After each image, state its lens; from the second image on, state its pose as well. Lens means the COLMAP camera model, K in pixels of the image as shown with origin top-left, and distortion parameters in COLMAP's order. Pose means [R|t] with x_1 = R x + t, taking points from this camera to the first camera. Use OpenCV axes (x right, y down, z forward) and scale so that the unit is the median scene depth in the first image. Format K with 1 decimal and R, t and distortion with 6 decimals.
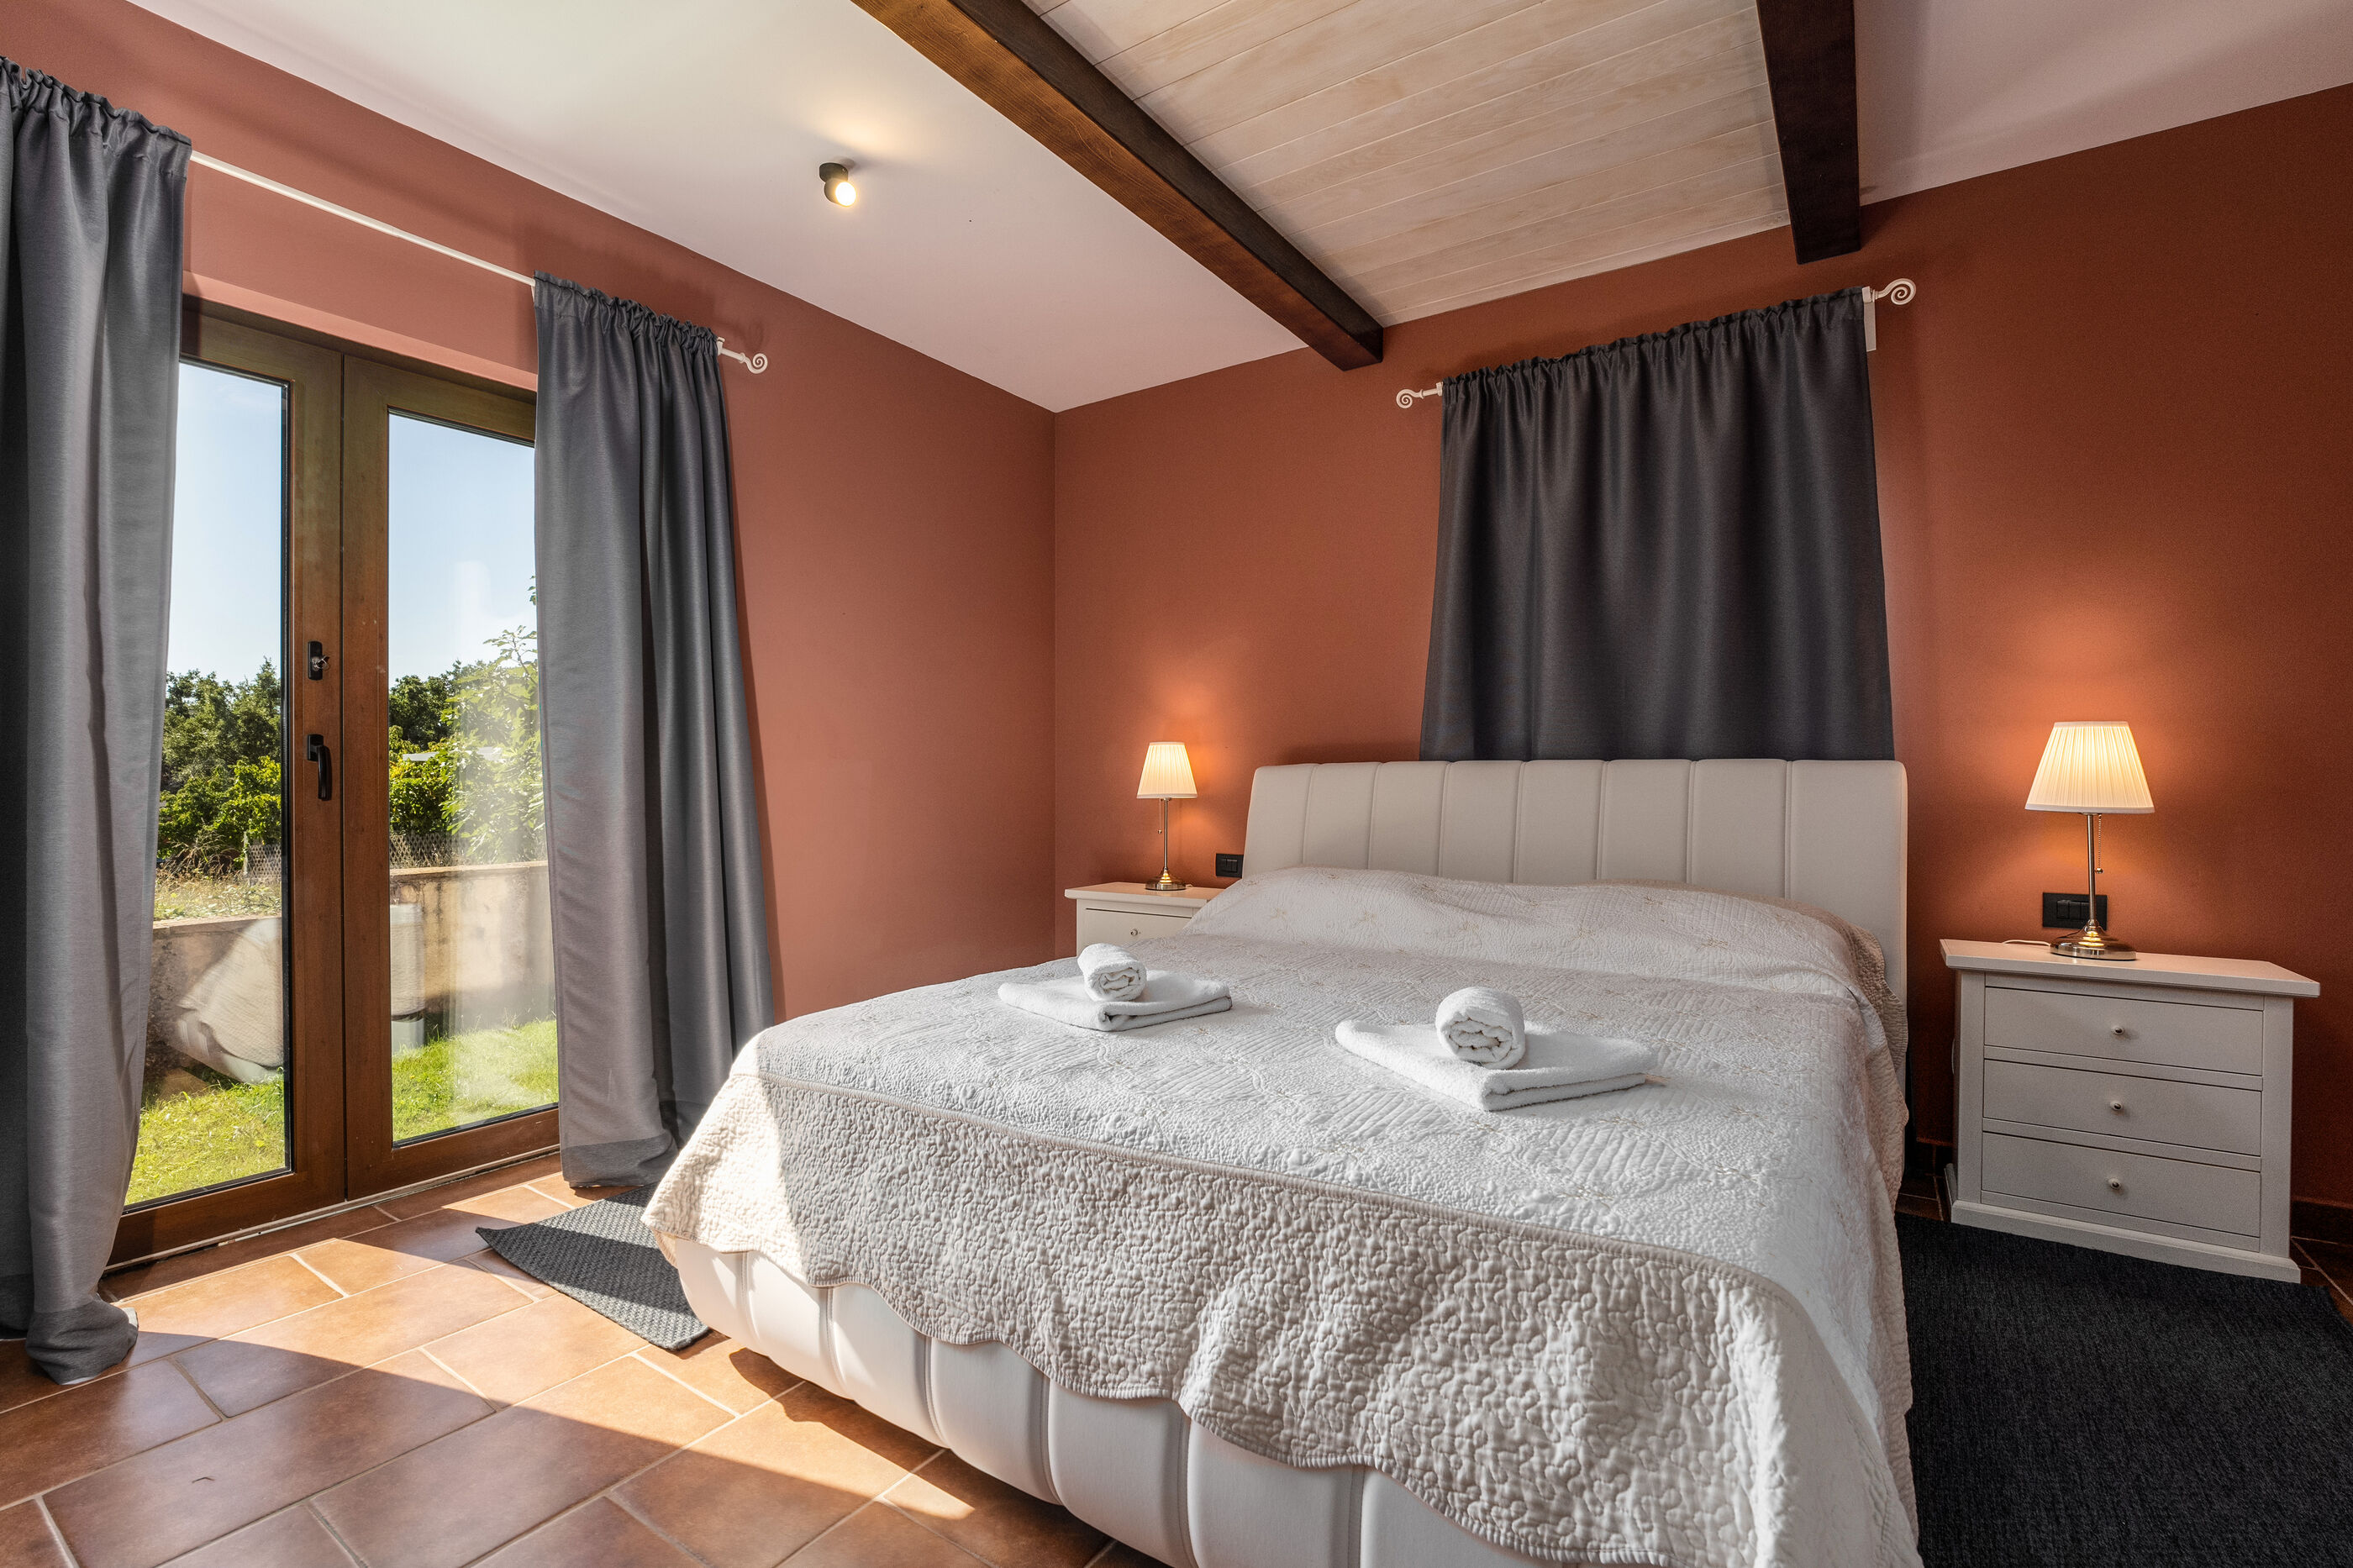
lens RADIAL K [[1080.1, 0, 1178.2], [0, 1080.1, 789.9], [0, 0, 1]] dist [0.019981, 0.000030]
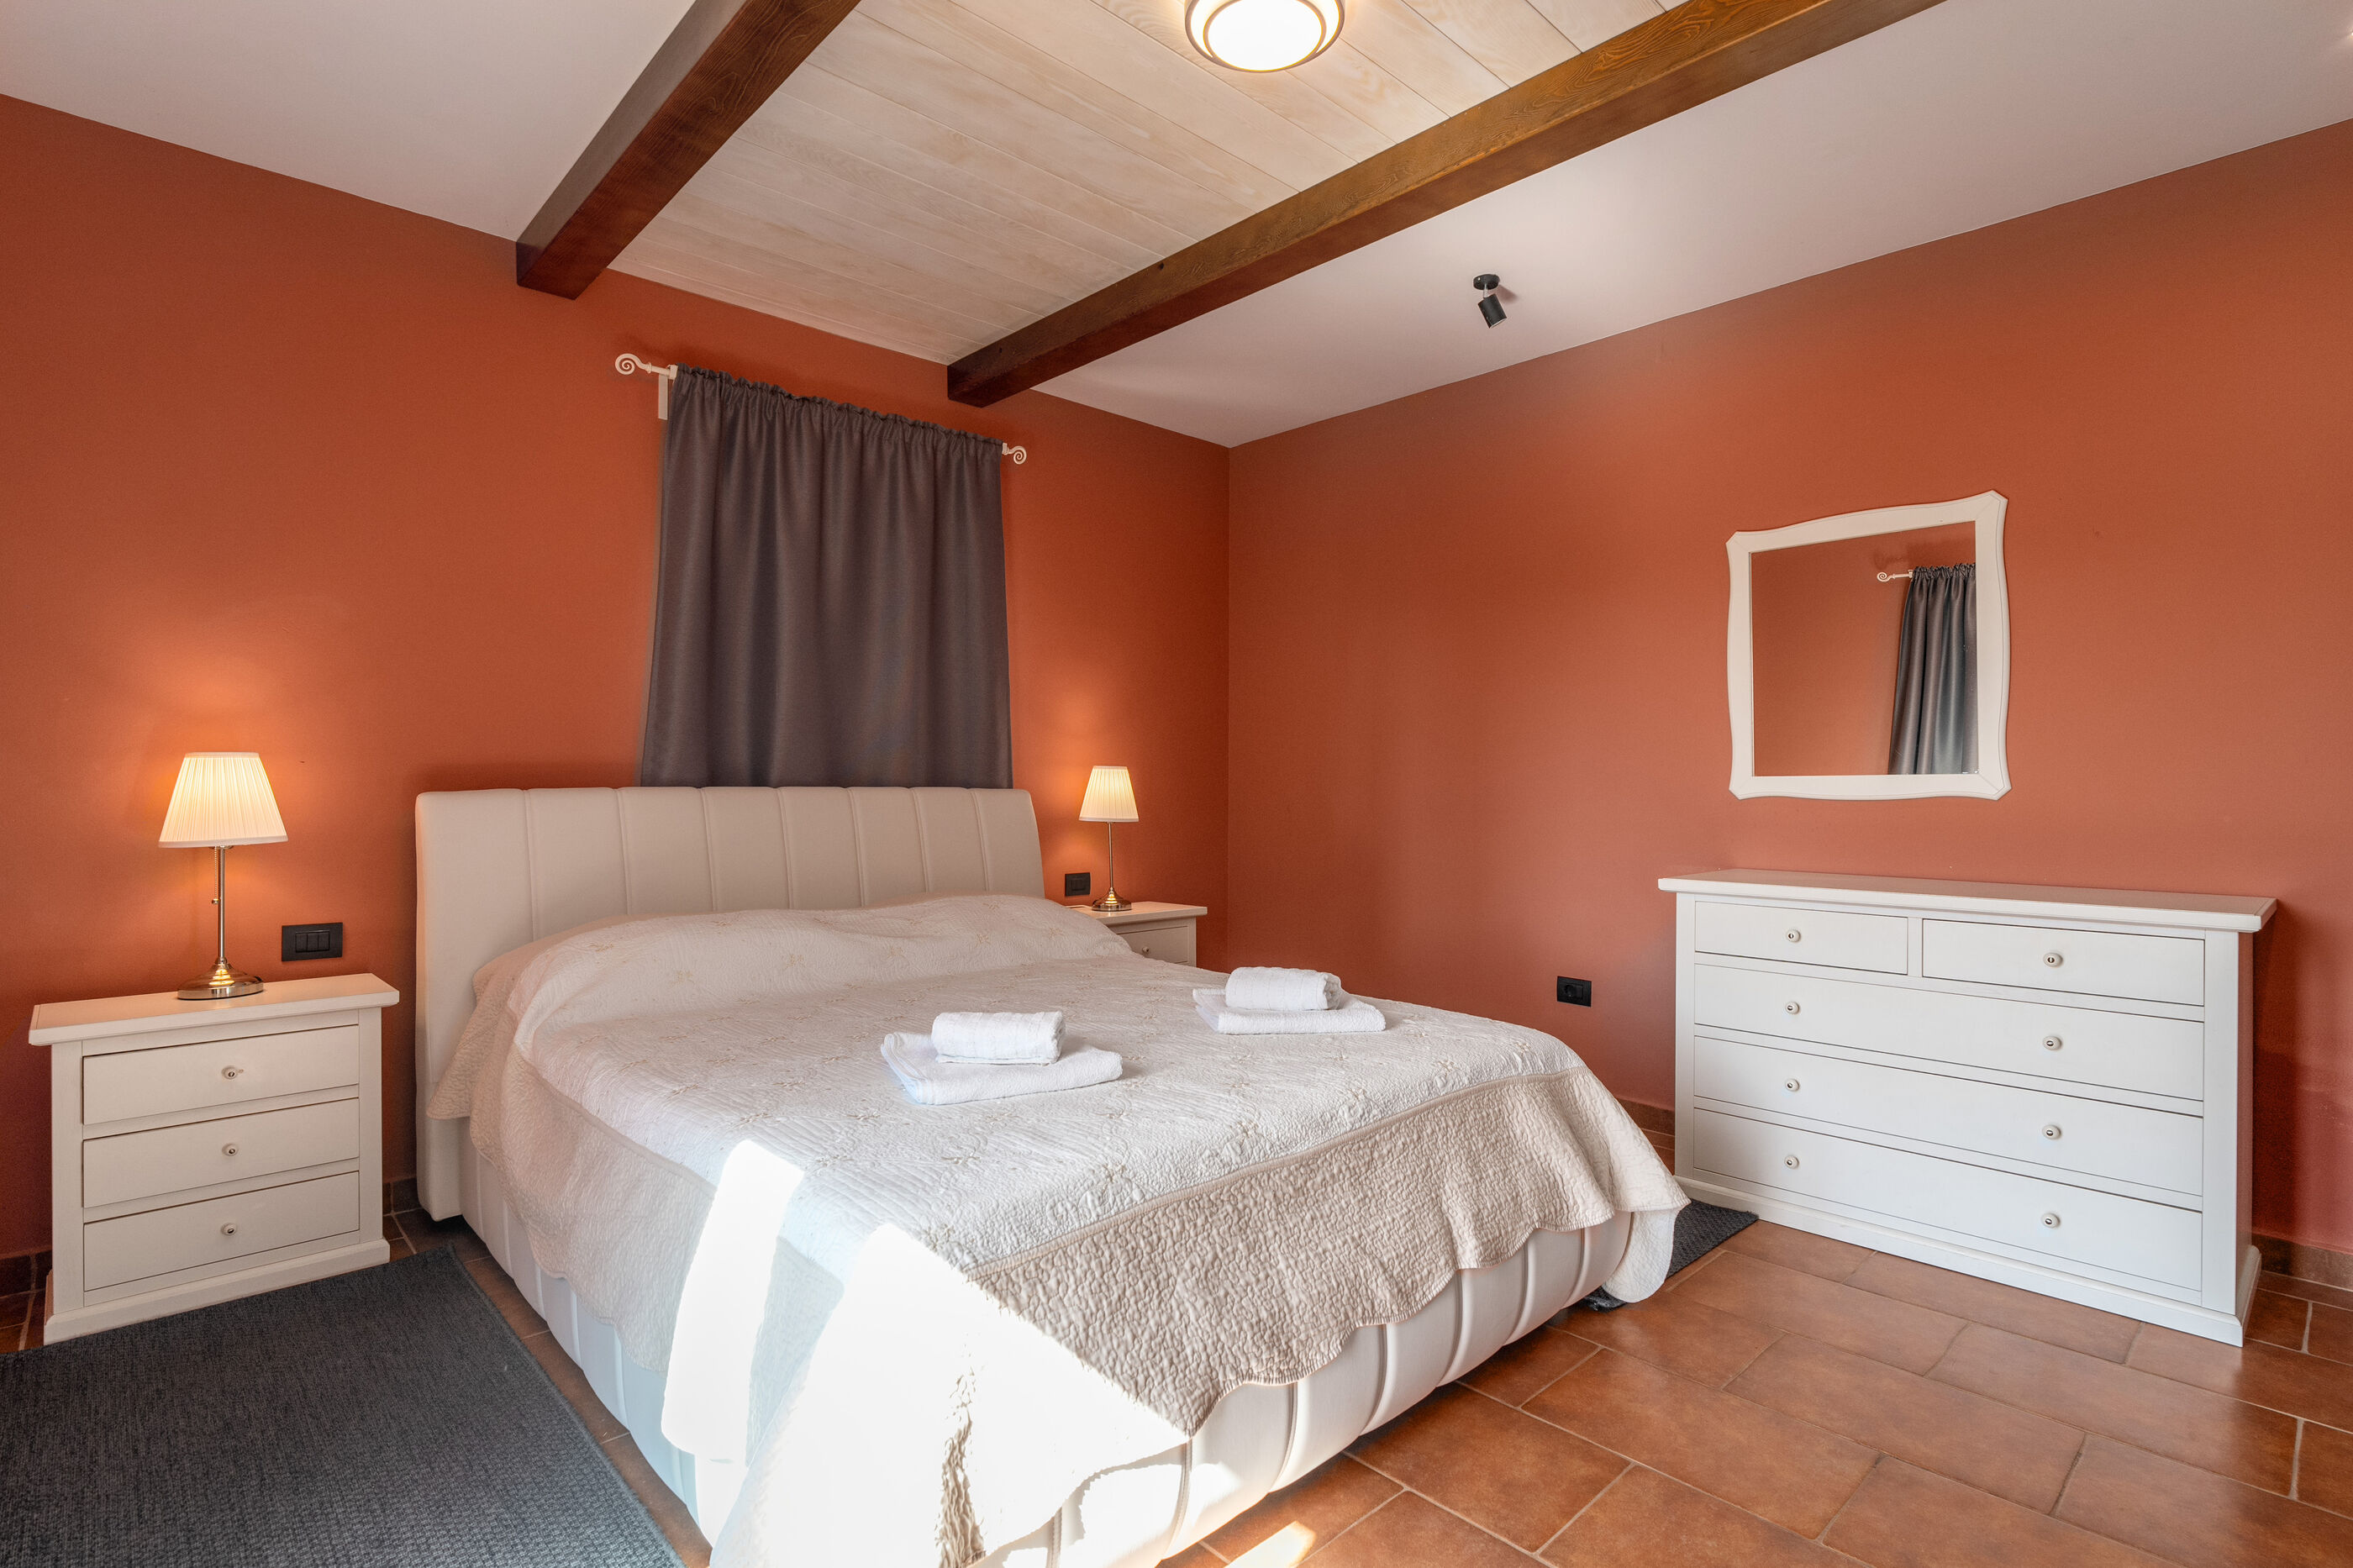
lens RADIAL K [[1095.4, 0, 1181.1], [0, 1095.4, 799.9], [0, 0, 1]] dist [-0.005970, 0.000358]
pose [[0.249878, -0.014521, 0.968168, -0.670643], [0.009506, 0.999876, 0.012544, -0.029174], [-0.968231, 0.006069, 0.249985, 0.459477]]
